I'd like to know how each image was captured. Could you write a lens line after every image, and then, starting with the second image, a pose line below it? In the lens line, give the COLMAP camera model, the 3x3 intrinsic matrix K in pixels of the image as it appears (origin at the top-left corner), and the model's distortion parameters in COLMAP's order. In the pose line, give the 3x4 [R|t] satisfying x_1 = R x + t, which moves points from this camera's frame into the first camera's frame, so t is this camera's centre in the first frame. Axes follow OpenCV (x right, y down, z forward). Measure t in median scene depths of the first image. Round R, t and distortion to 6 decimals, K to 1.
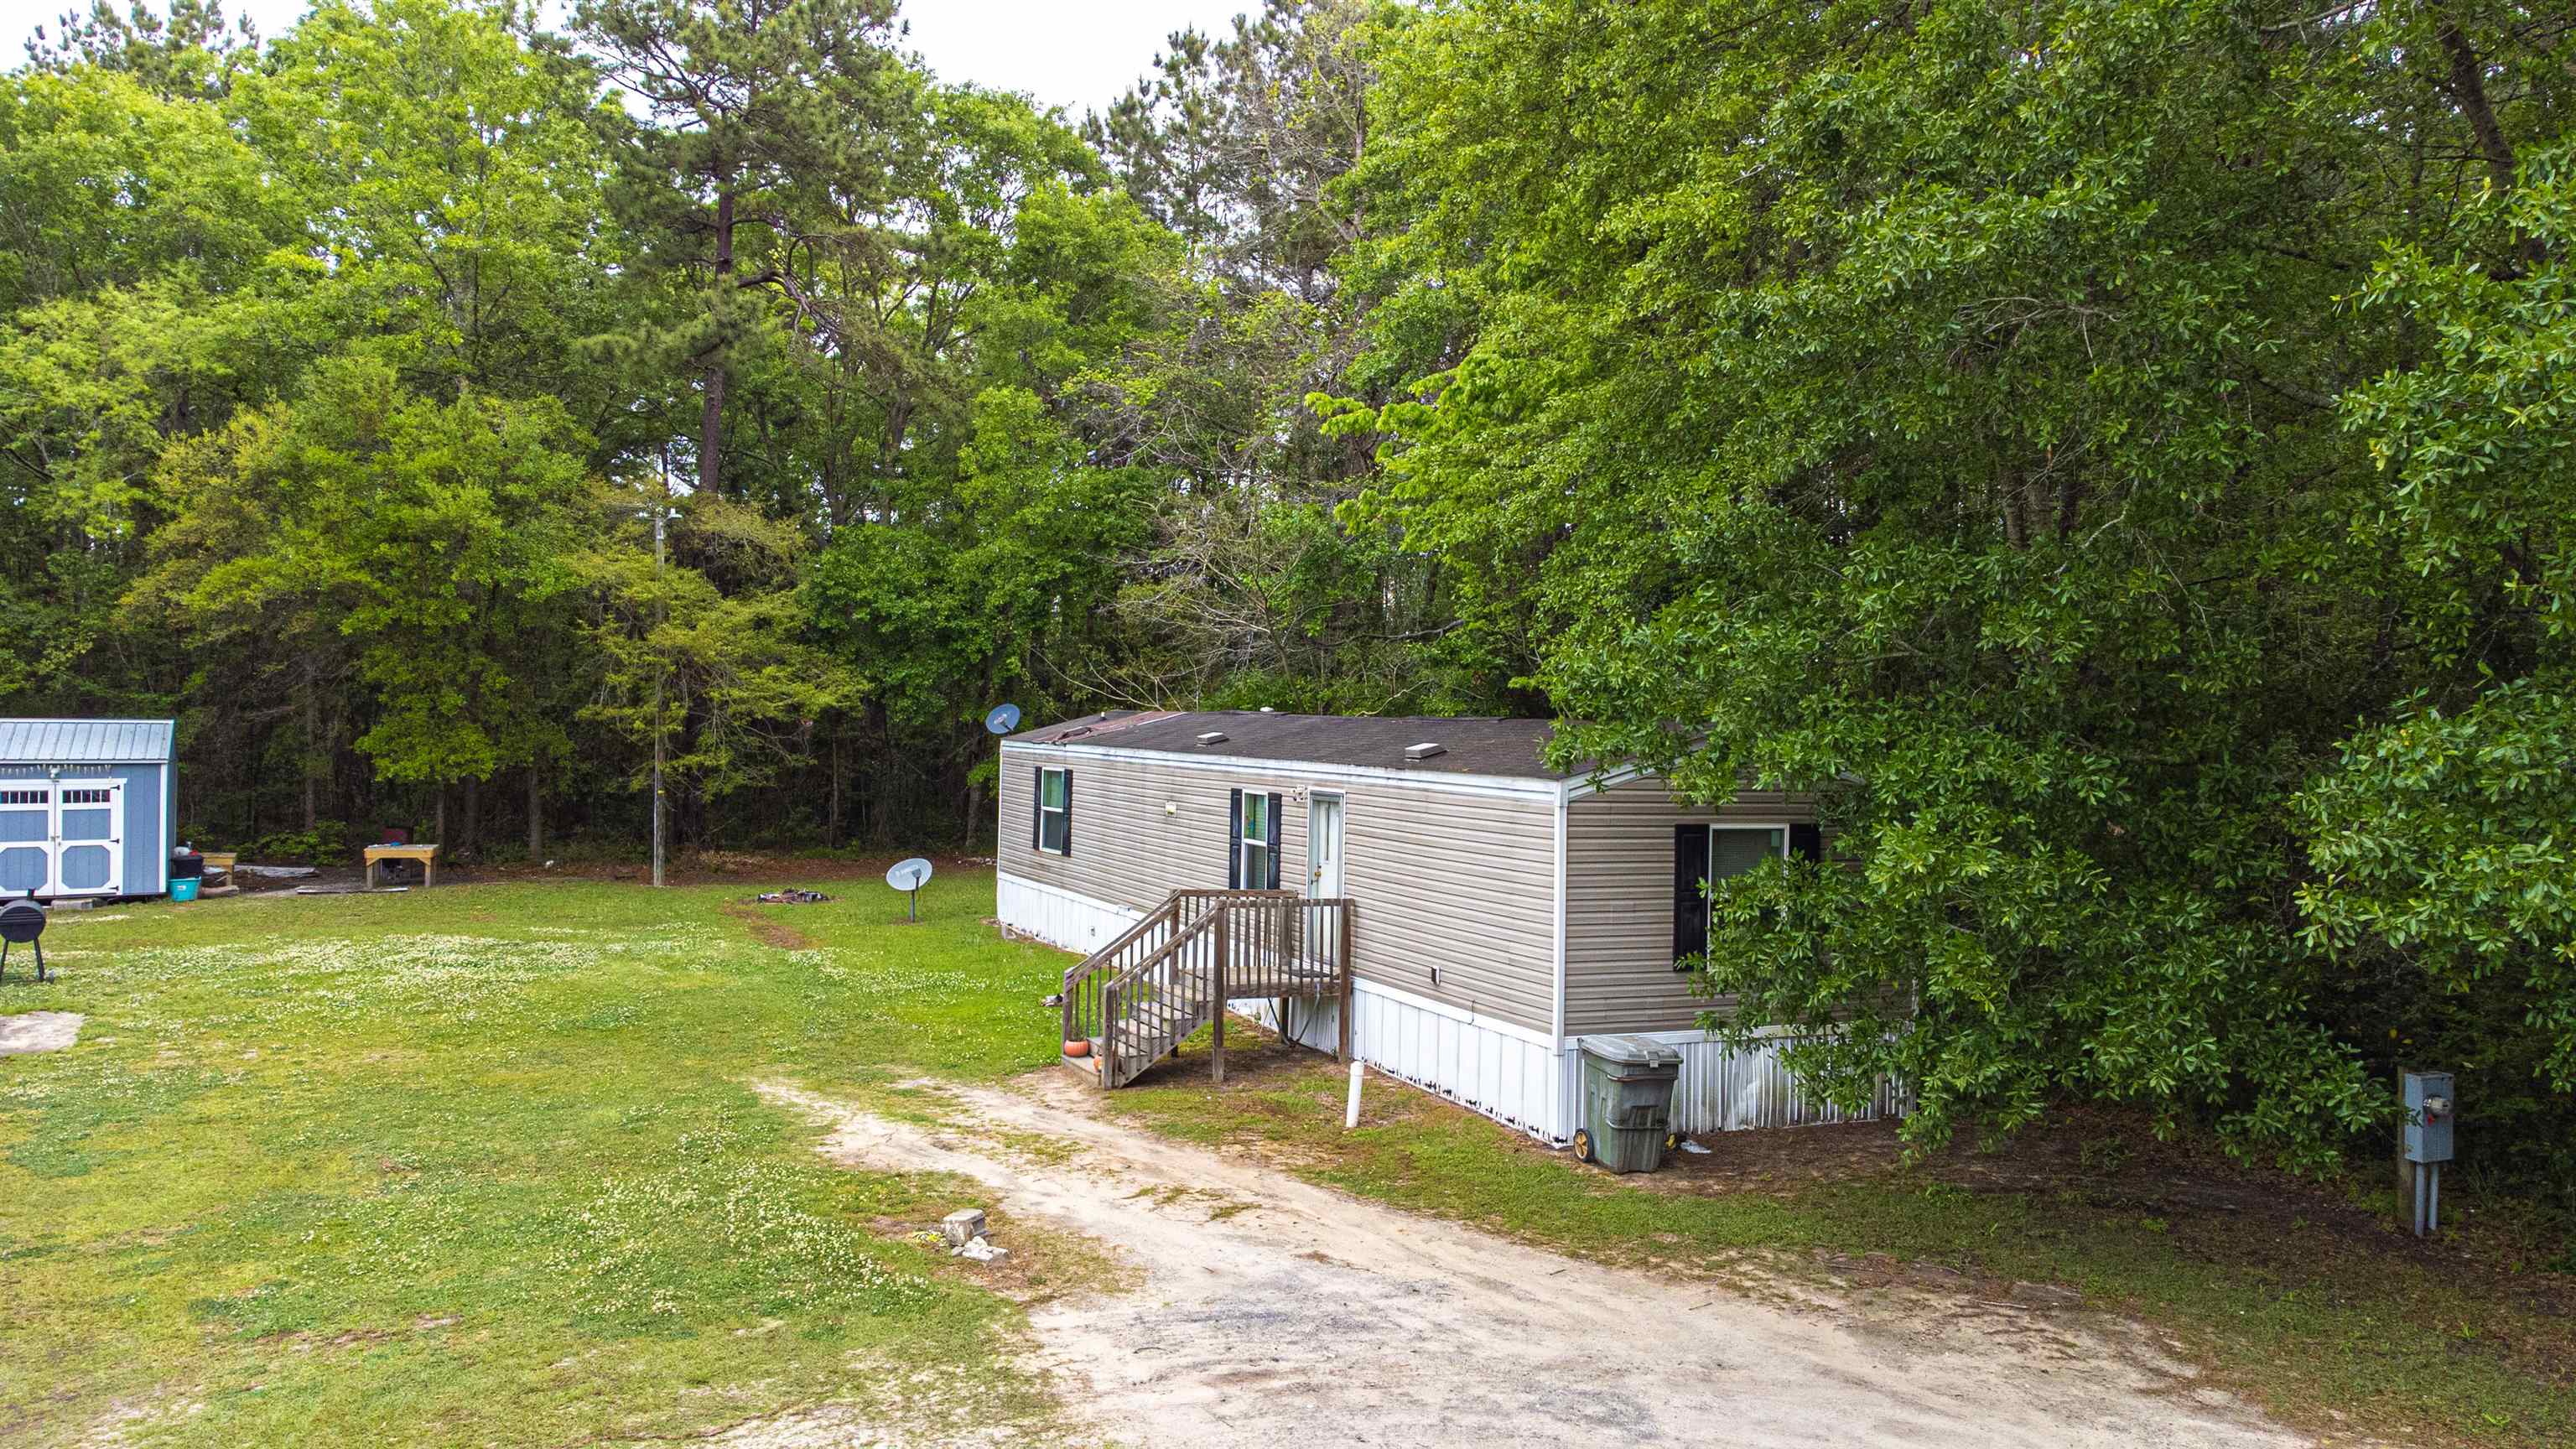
lens RADIAL K [[1908.7, 0, 1286.0], [0, 1908.7, 724.2], [0, 0, 1]] dist [0.032685, 0.041352]
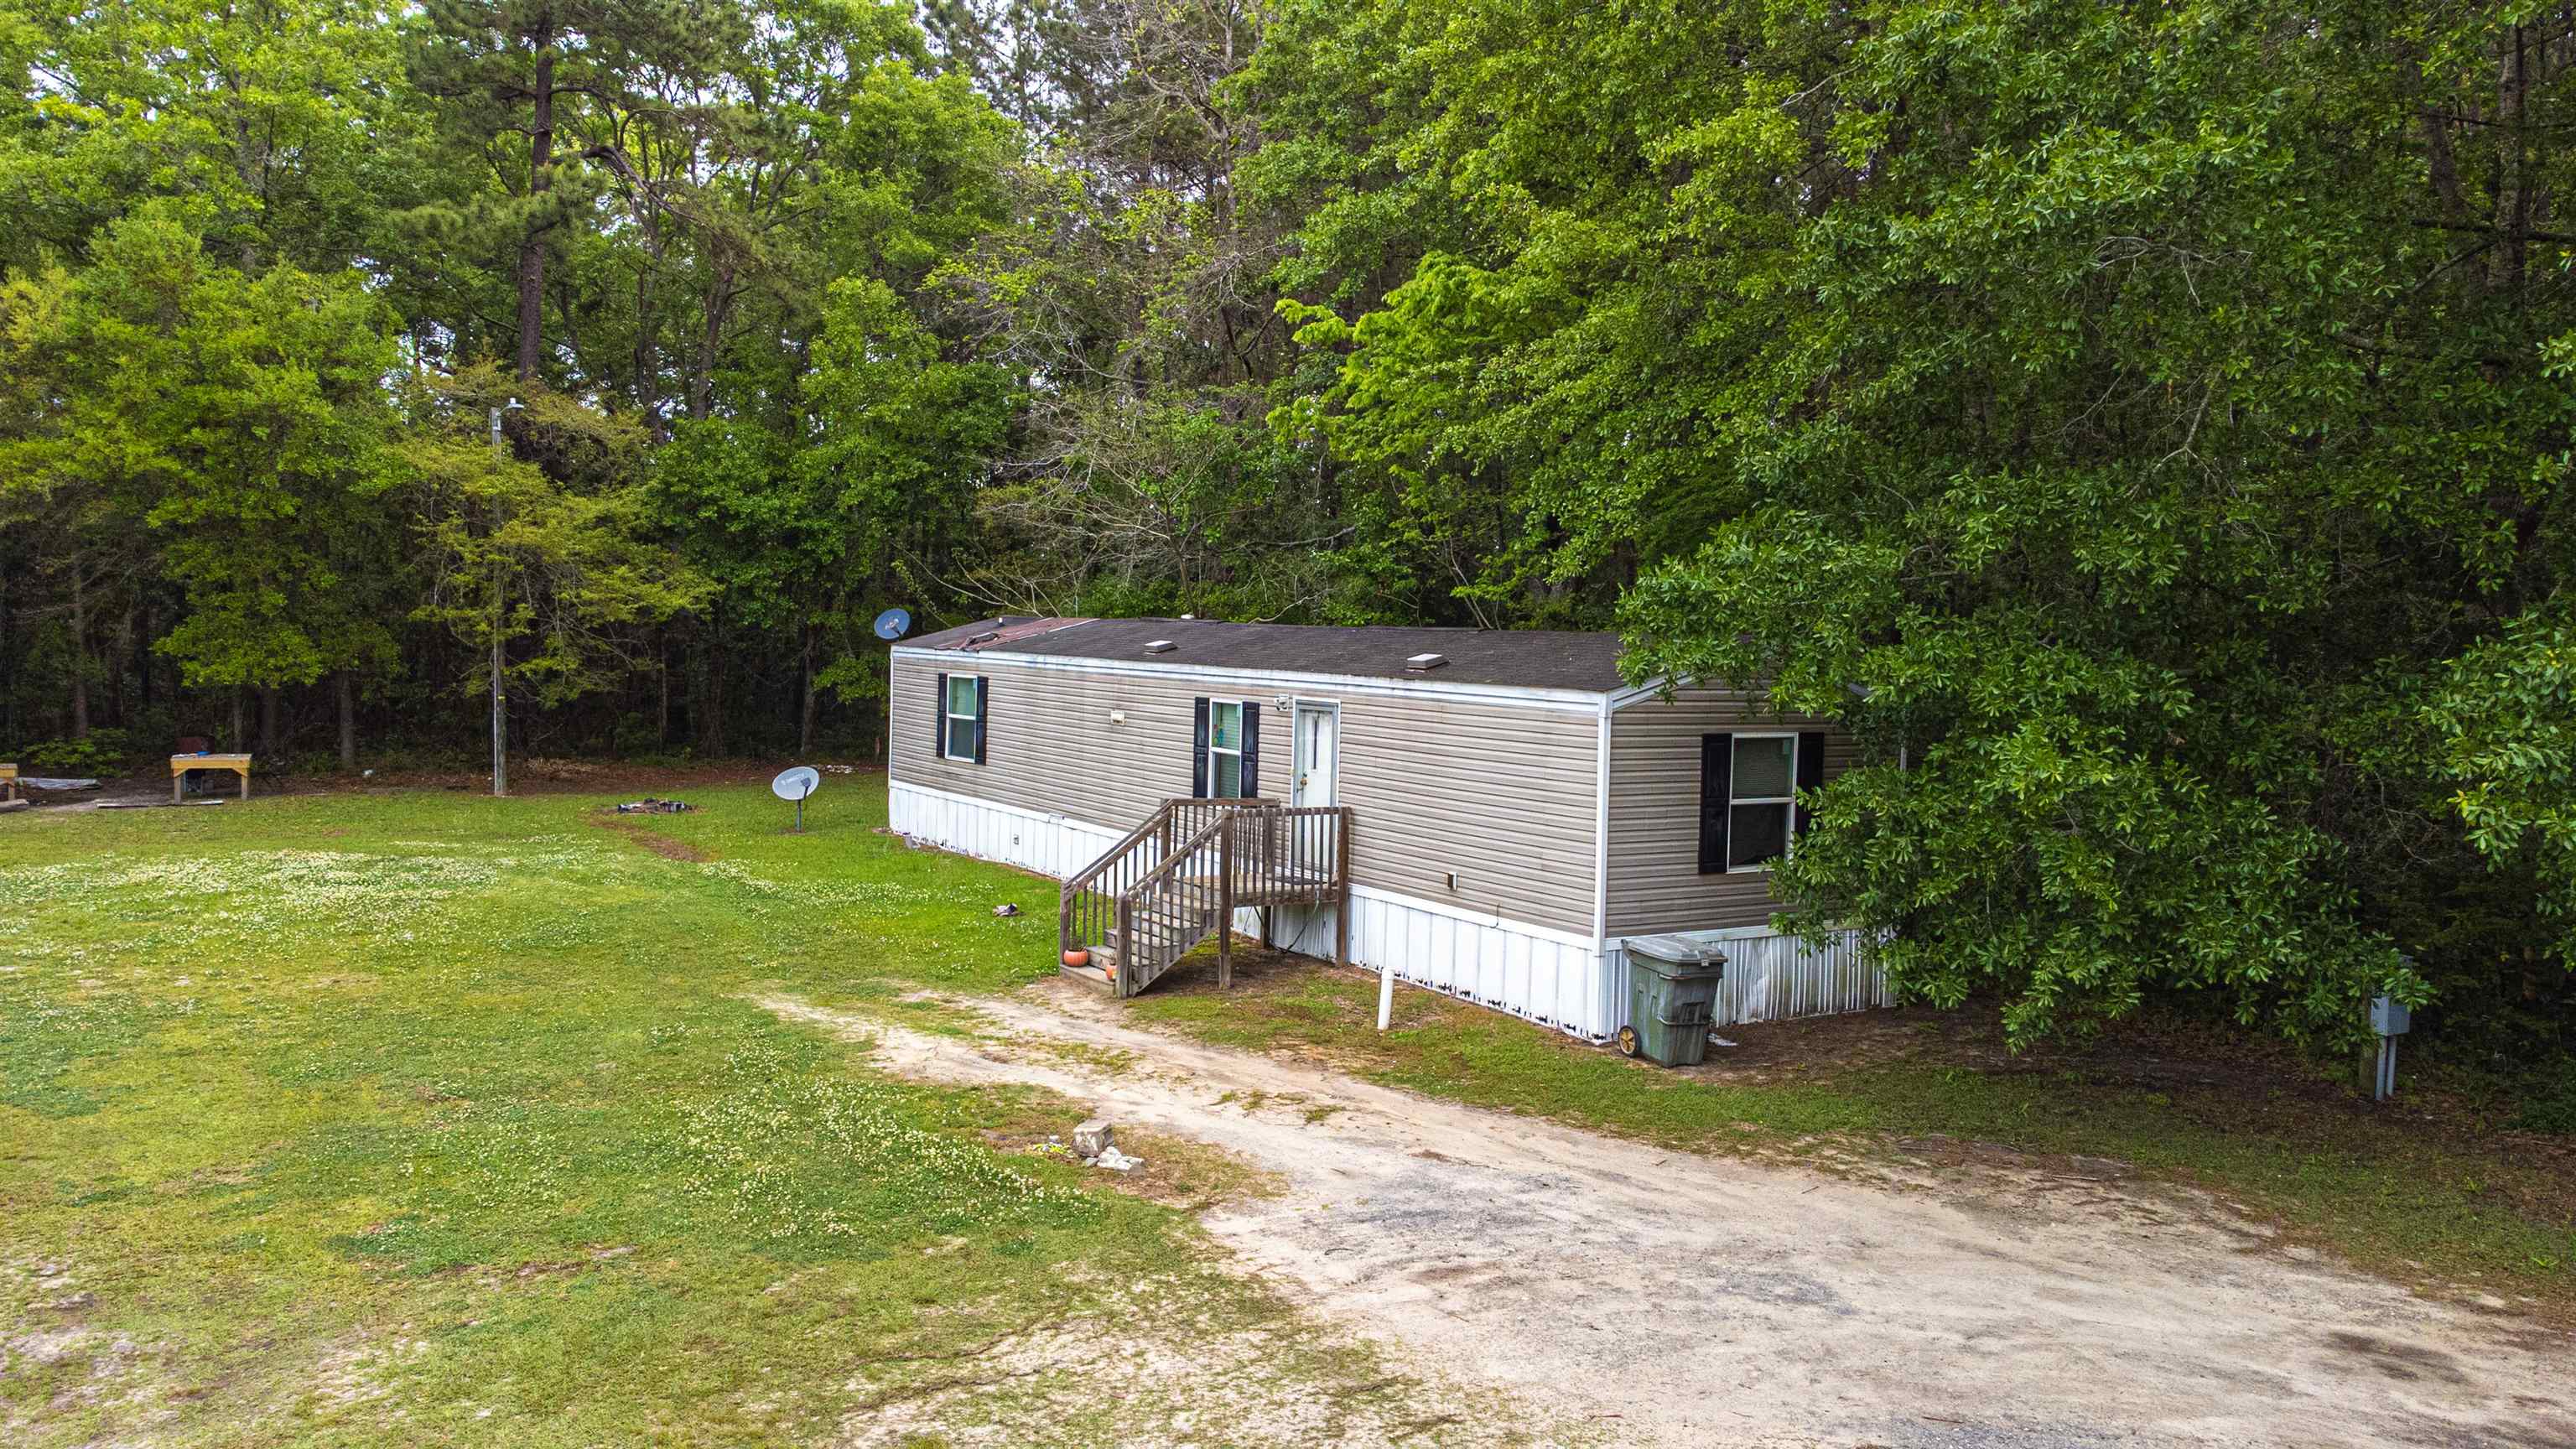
lens RADIAL K [[1908.7, 0, 1286.0], [0, 1908.7, 724.2], [0, 0, 1]] dist [0.032685, 0.041352]
pose [[0.989806, -0.002990, 0.142391, -0.181262], [-0.004428, 0.998650, 0.051750, -0.005955], [-0.142353, -0.051853, 0.988457, 0.005057]]
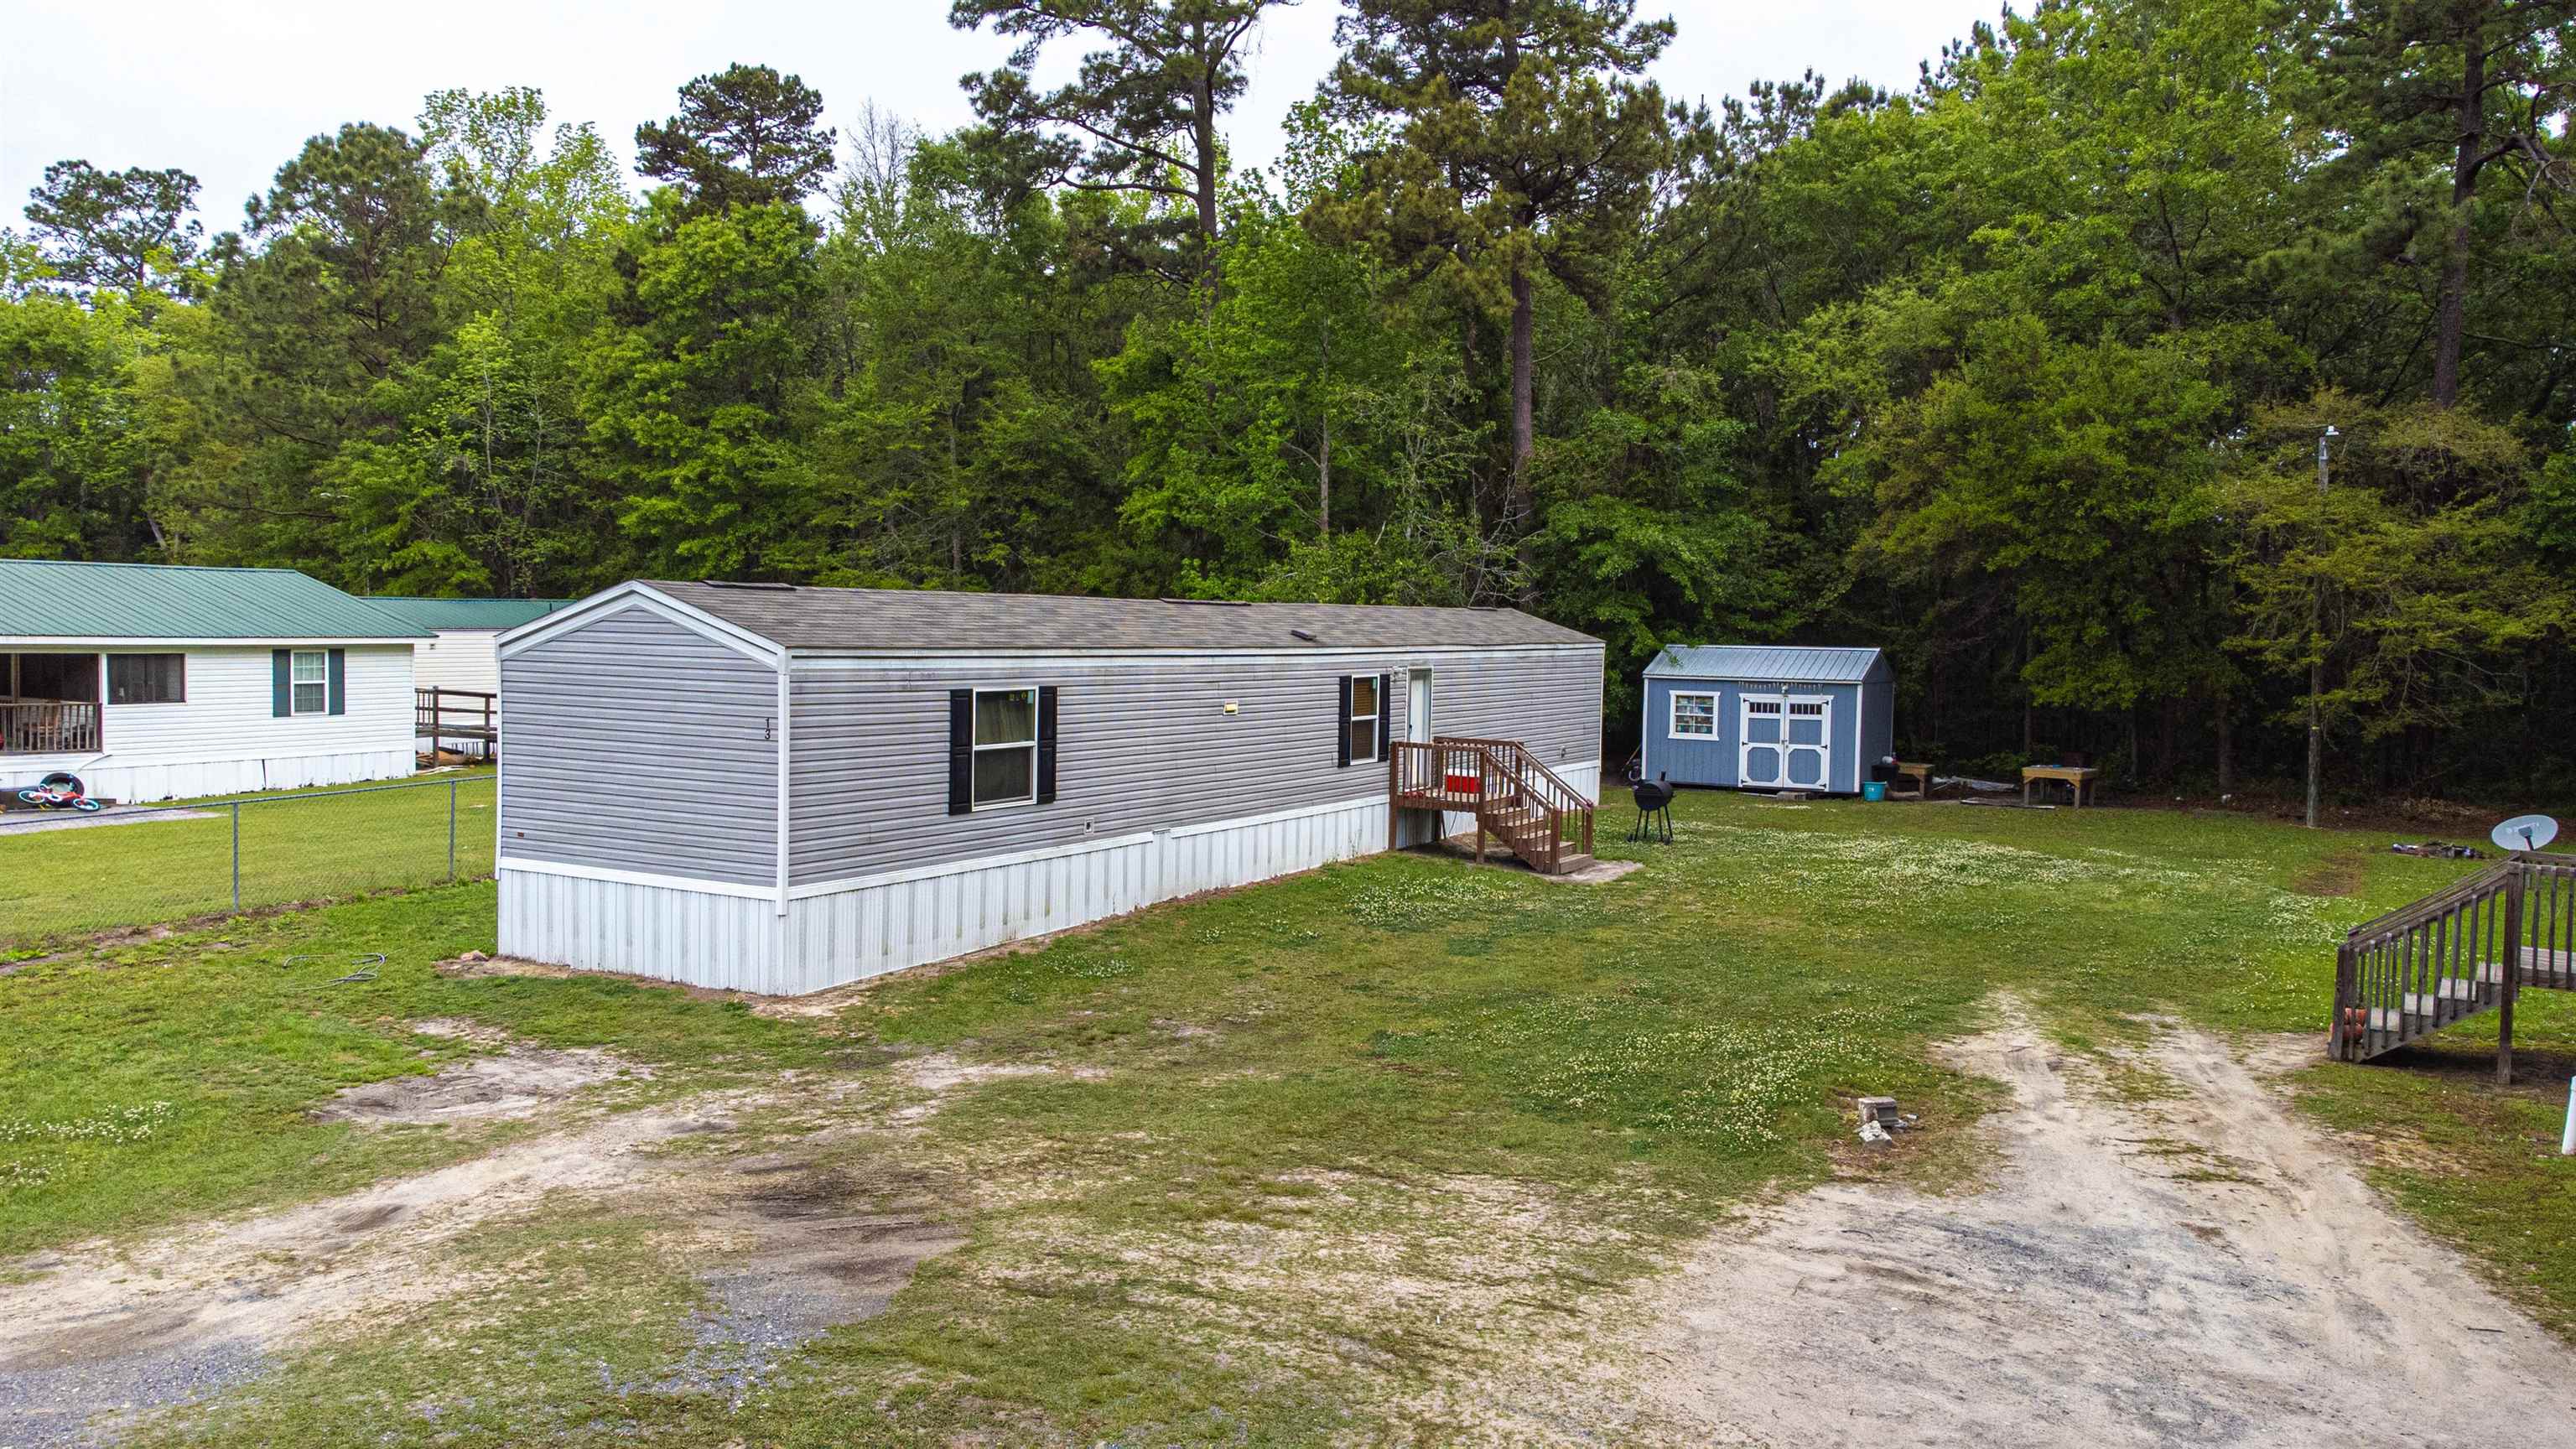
lens RADIAL K [[1919.8, 0, 1291.7], [0, 1919.8, 721.3], [0, 0, 1]] dist [0.006645, 0.077078]
pose [[0.548706, 0.038636, -0.835122, 0.461287], [-0.015248, 0.999228, 0.036209, 0.011841], [0.835876, -0.007134, 0.548872, 0.128513]]
